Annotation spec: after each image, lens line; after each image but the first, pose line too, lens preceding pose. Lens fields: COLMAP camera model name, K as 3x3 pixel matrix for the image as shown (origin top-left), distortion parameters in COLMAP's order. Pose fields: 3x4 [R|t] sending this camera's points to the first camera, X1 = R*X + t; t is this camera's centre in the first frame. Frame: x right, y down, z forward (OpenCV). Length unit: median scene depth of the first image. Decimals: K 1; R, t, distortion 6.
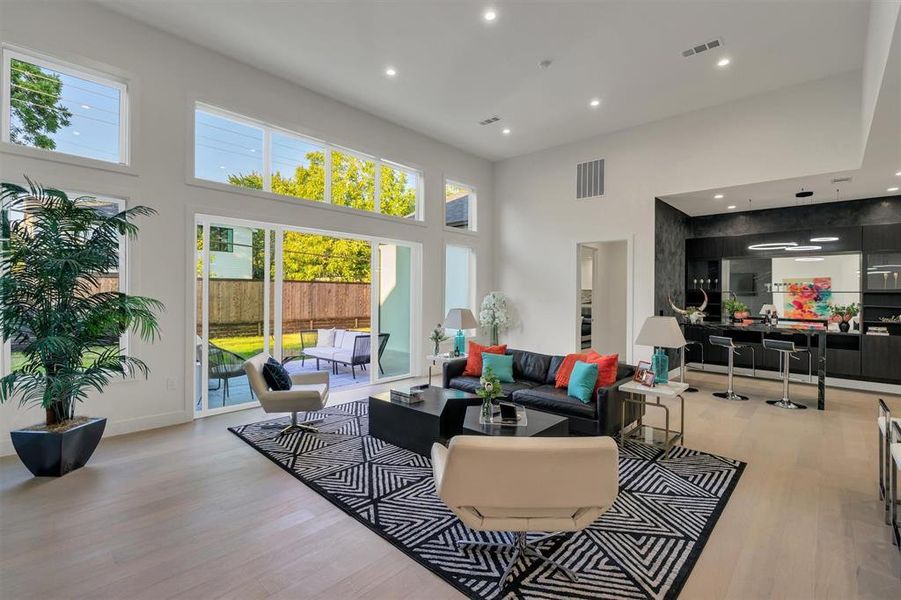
lens RADIAL K [[412.9, 0, 448.5], [0, 412.9, 296.0], [0, 0, 1]] dist [-0.002750, -0.000888]
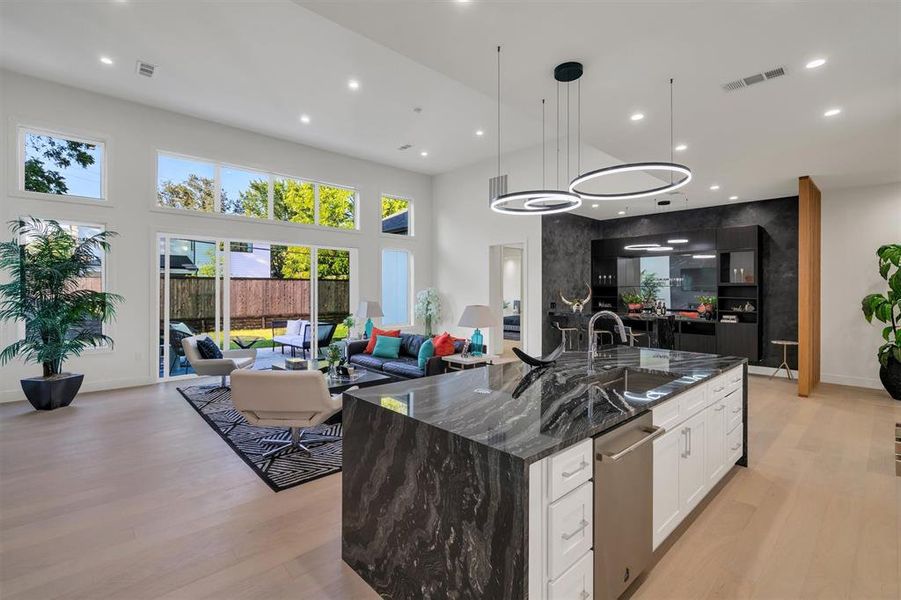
lens RADIAL K [[415.2, 0, 449.5], [0, 415.2, 291.3], [0, 0, 1]] dist [-0.004016, -0.000541]
pose [[0.997552, -0.006869, -0.069596, 0.324753], [0.006684, 0.999973, -0.002886, 0.004897], [0.069614, 0.002413, 0.997571, -0.218894]]
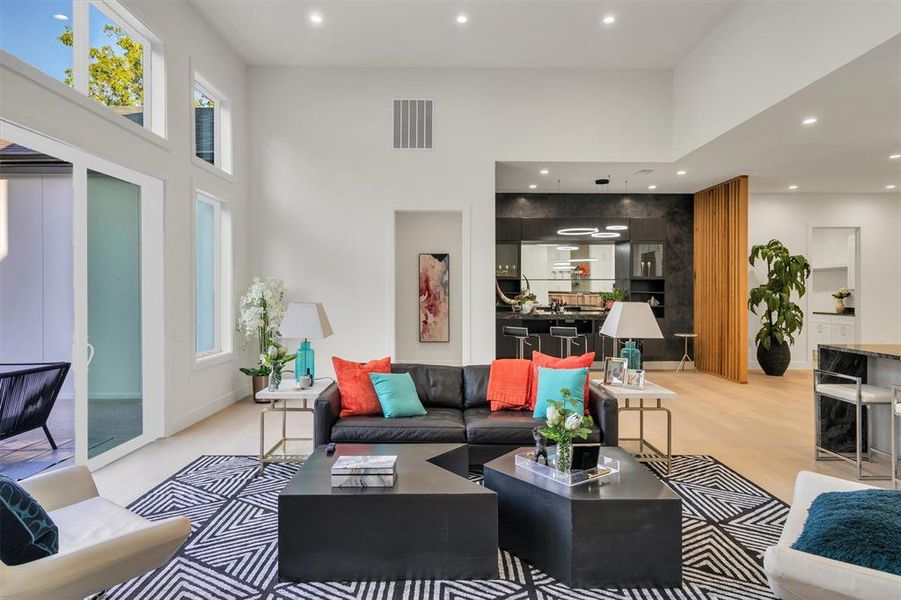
lens RADIAL K [[531.7, 0, 449.0], [0, 531.7, 294.5], [0, 0, 1]] dist [-0.000005, 0.000242]
pose [[0.730416, -0.011359, 0.682908, -0.293625], [0.007730, 0.999935, 0.008364, 0.014867], [-0.682959, -0.000831, 0.730456, 0.297093]]
